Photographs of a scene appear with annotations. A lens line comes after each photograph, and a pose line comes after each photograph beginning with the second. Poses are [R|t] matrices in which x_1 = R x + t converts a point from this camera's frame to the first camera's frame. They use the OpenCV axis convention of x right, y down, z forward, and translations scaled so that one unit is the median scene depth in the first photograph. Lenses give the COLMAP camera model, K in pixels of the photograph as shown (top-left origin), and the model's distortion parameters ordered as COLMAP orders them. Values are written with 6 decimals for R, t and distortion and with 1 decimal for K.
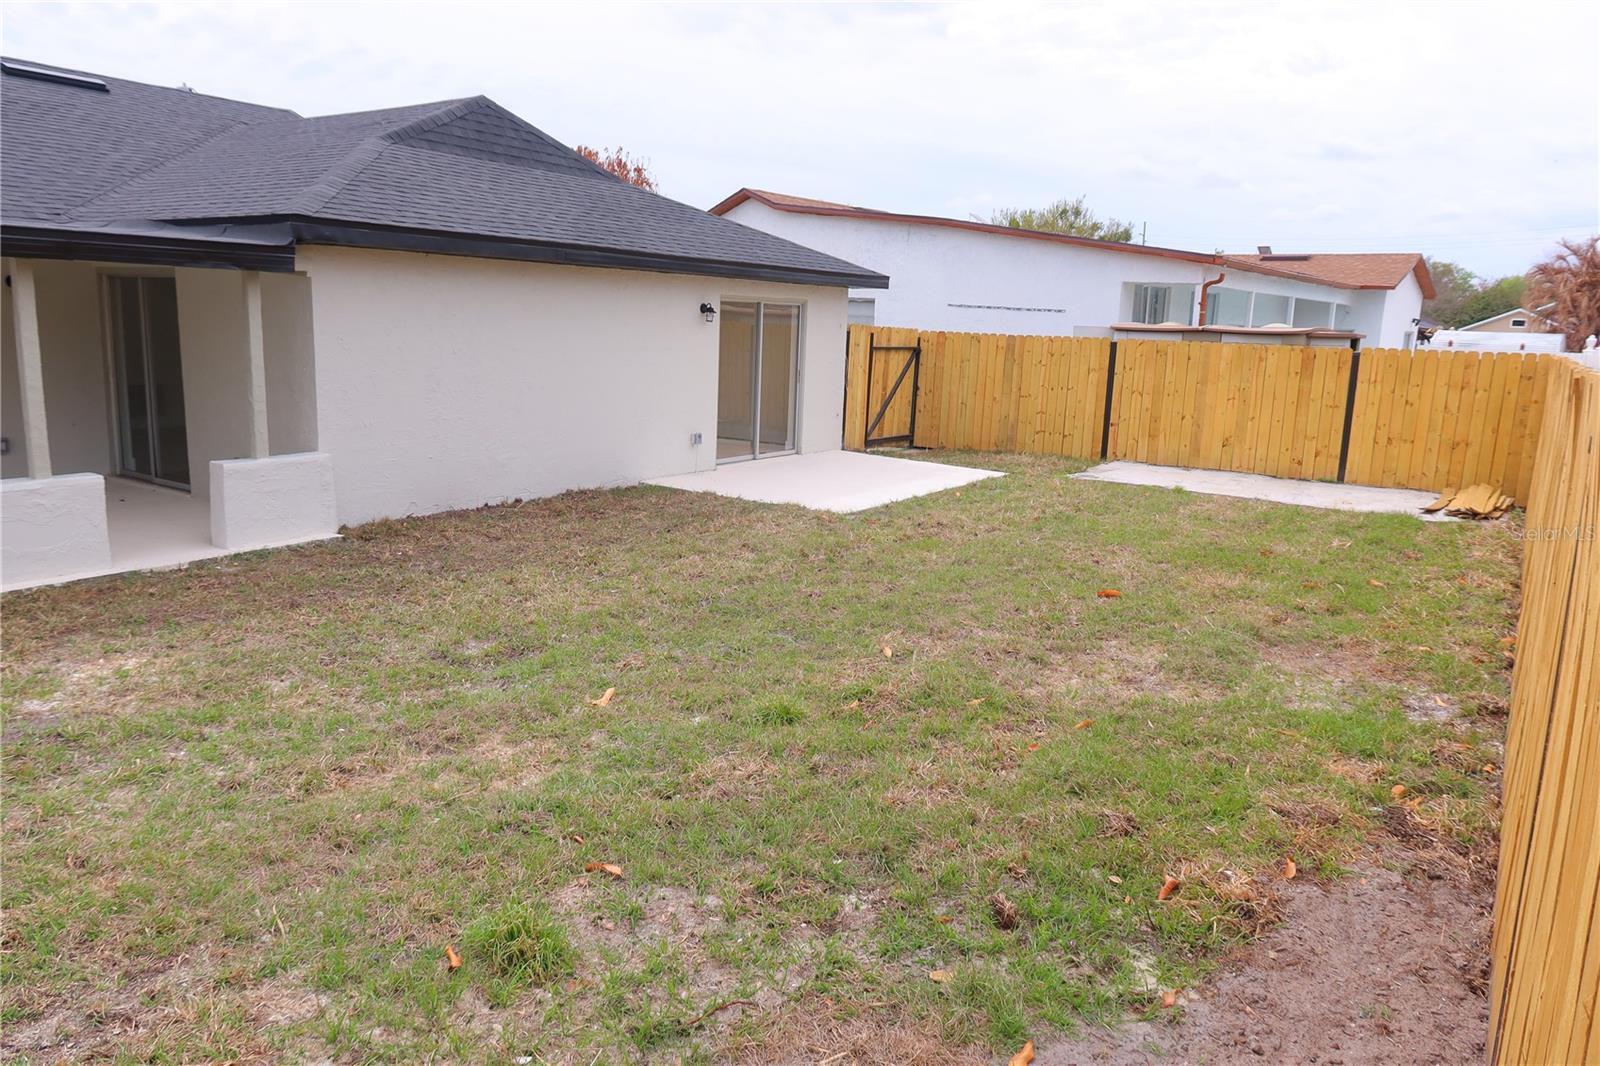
lens RADIAL K [[1100.8, 0, 796.6], [0, 1100.8, 530.9], [0, 0, 1]] dist [-0.007332, -0.001201]
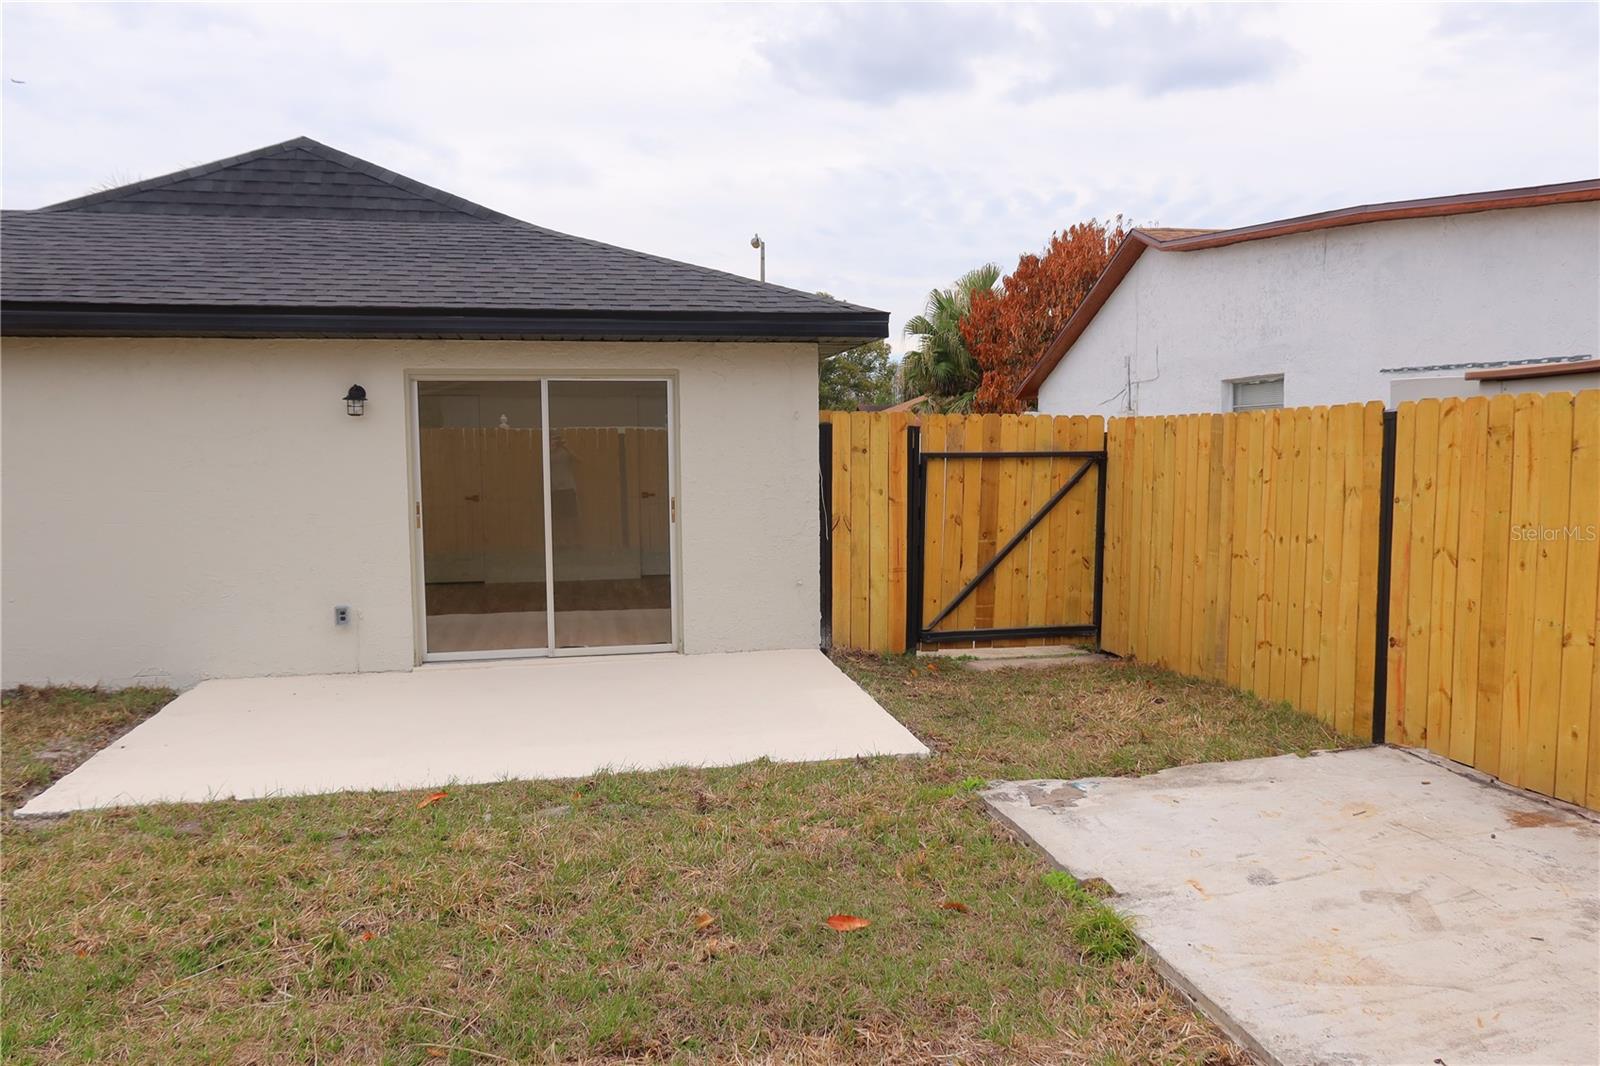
lens RADIAL K [[1100.8, 0, 807.5], [0, 1100.8, 531.1], [0, 0, 1]] dist [-0.007332, -0.001201]
pose [[0.716706, 0.011467, -0.697281, 0.398577], [-0.097399, 0.991711, -0.083804, -0.084078], [0.690540, 0.127977, 0.711882, 0.612403]]
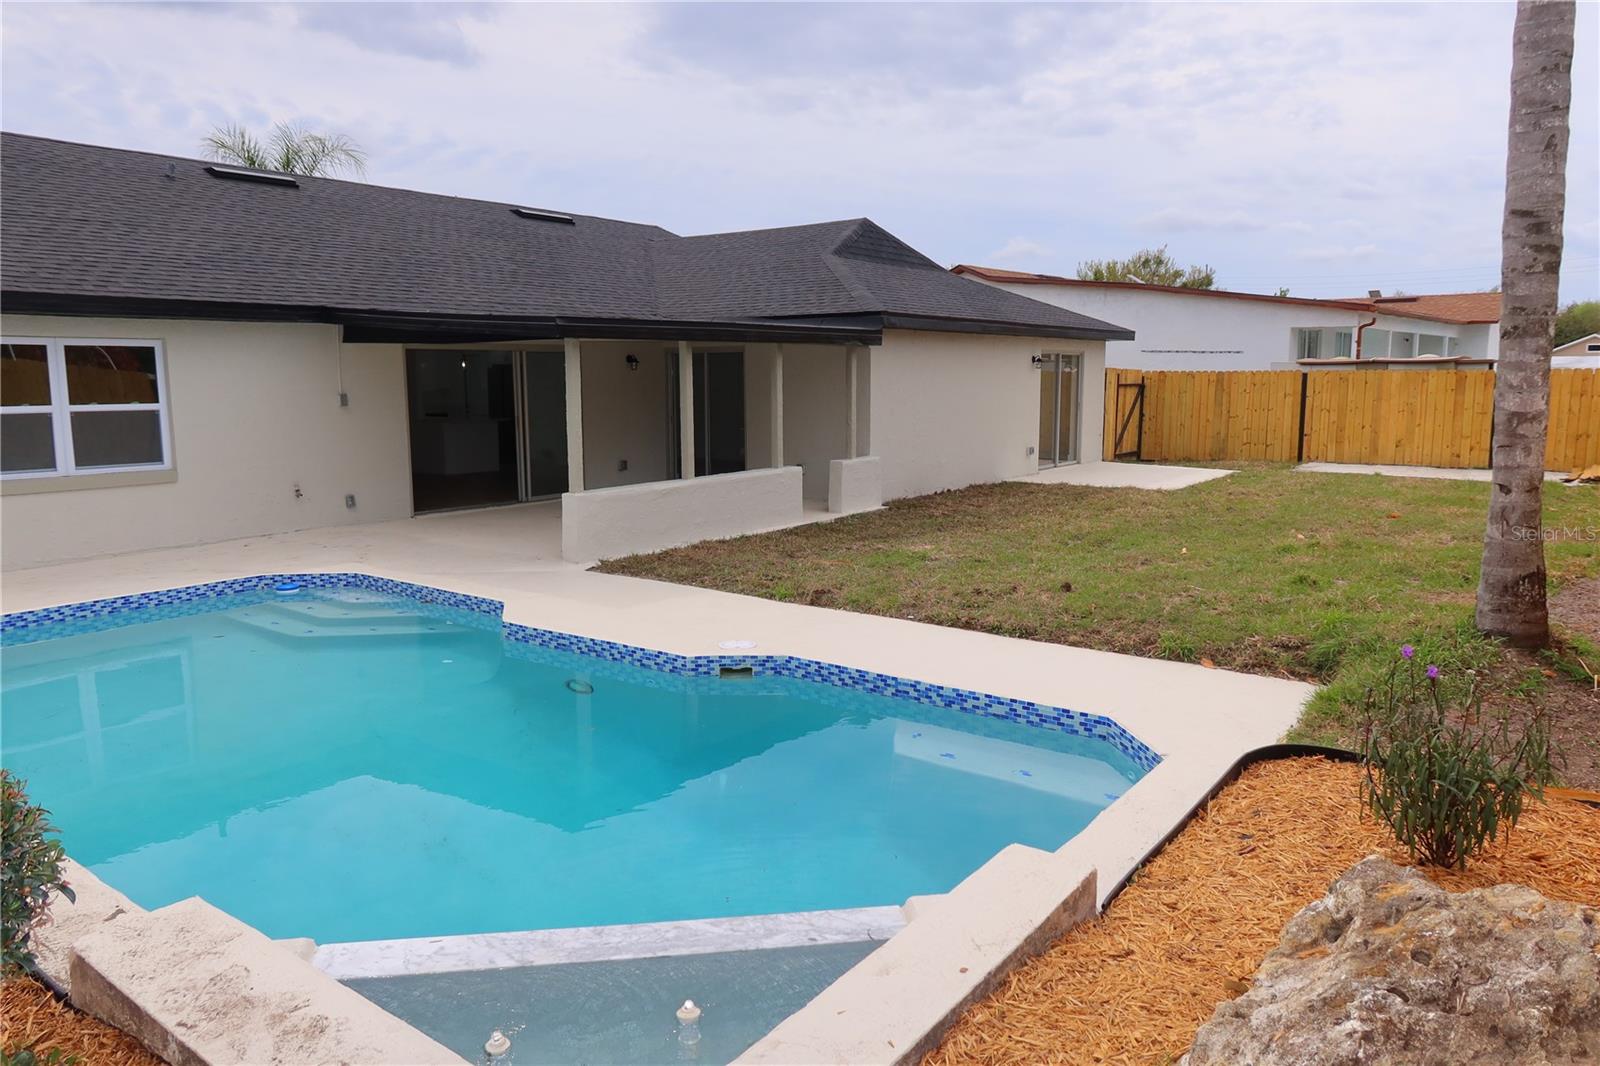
lens RADIAL K [[1100.8, 0, 802.0], [0, 1100.8, 542.6], [0, 0, 1]] dist [-0.007332, -0.001201]
pose [[0.998467, -0.033791, -0.043846, -0.266052], [0.032076, 0.998715, -0.039245, 0.065258], [0.045116, 0.037778, 0.998267, -0.344731]]
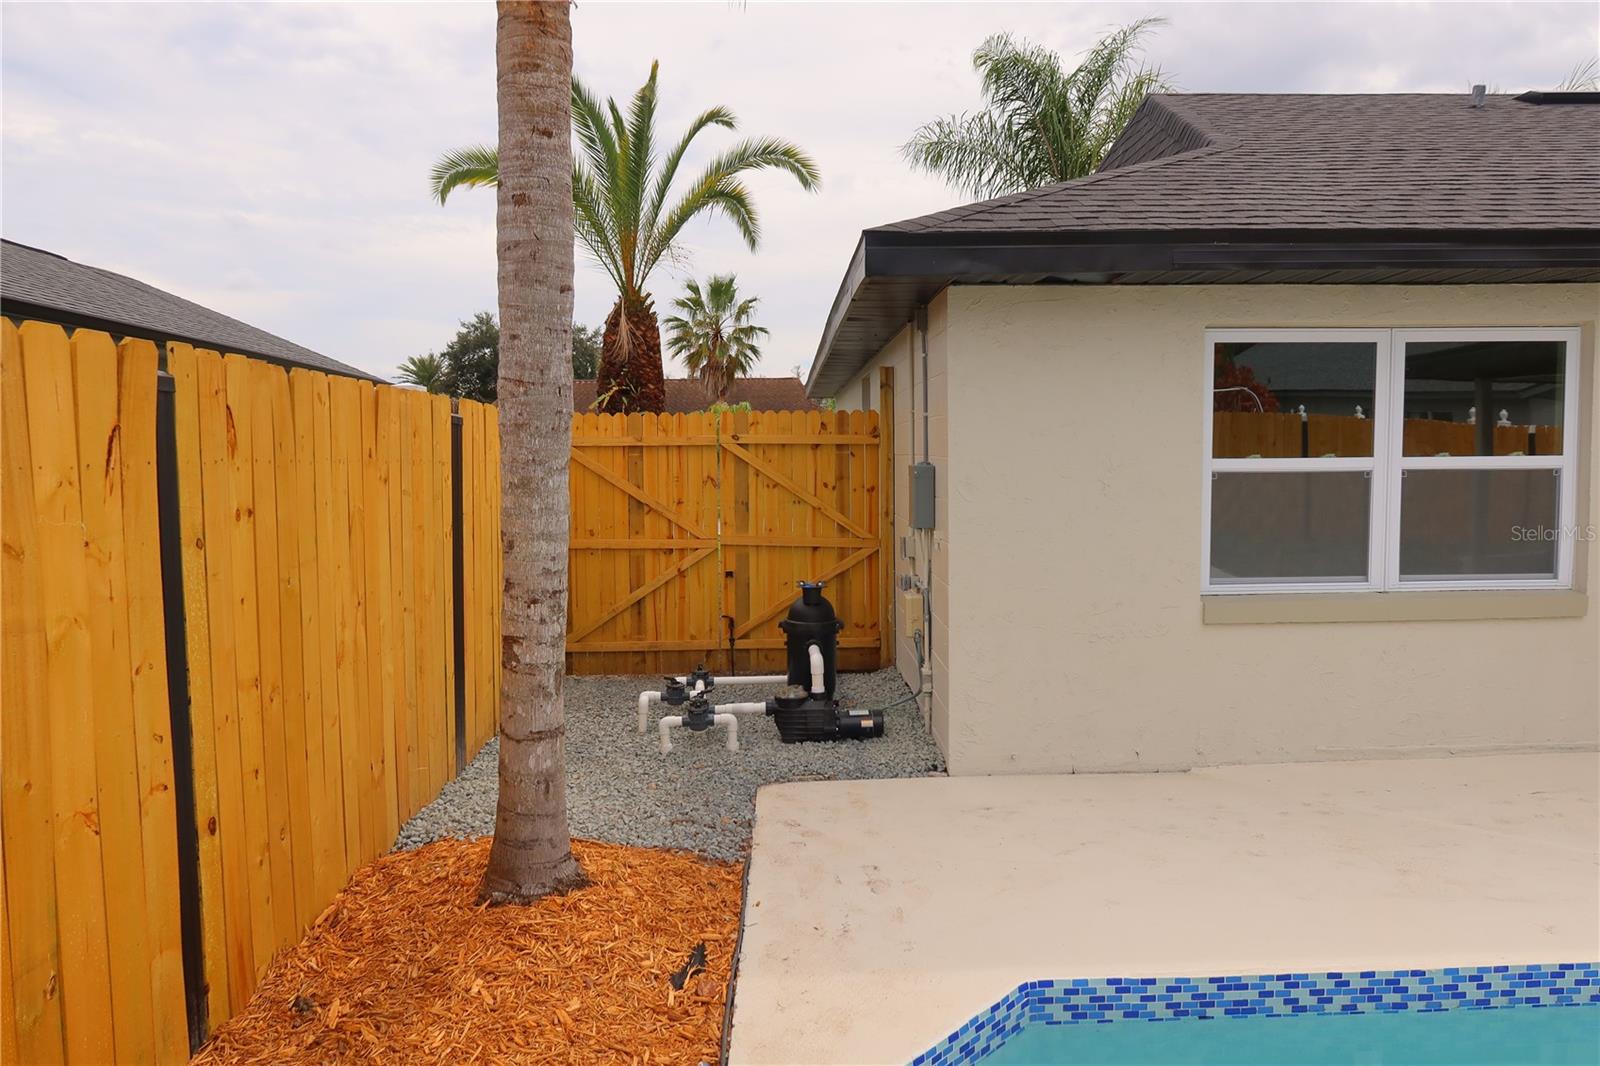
lens RADIAL K [[1100.8, 0, 797.3], [0, 1100.8, 530.6], [0, 0, 1]] dist [-0.007332, -0.001201]
pose [[0.583208, 0.013652, -0.812208, -0.558477], [-0.117683, 0.990731, -0.067850, 0.012056], [0.803753, 0.135154, 0.579408, -0.062063]]
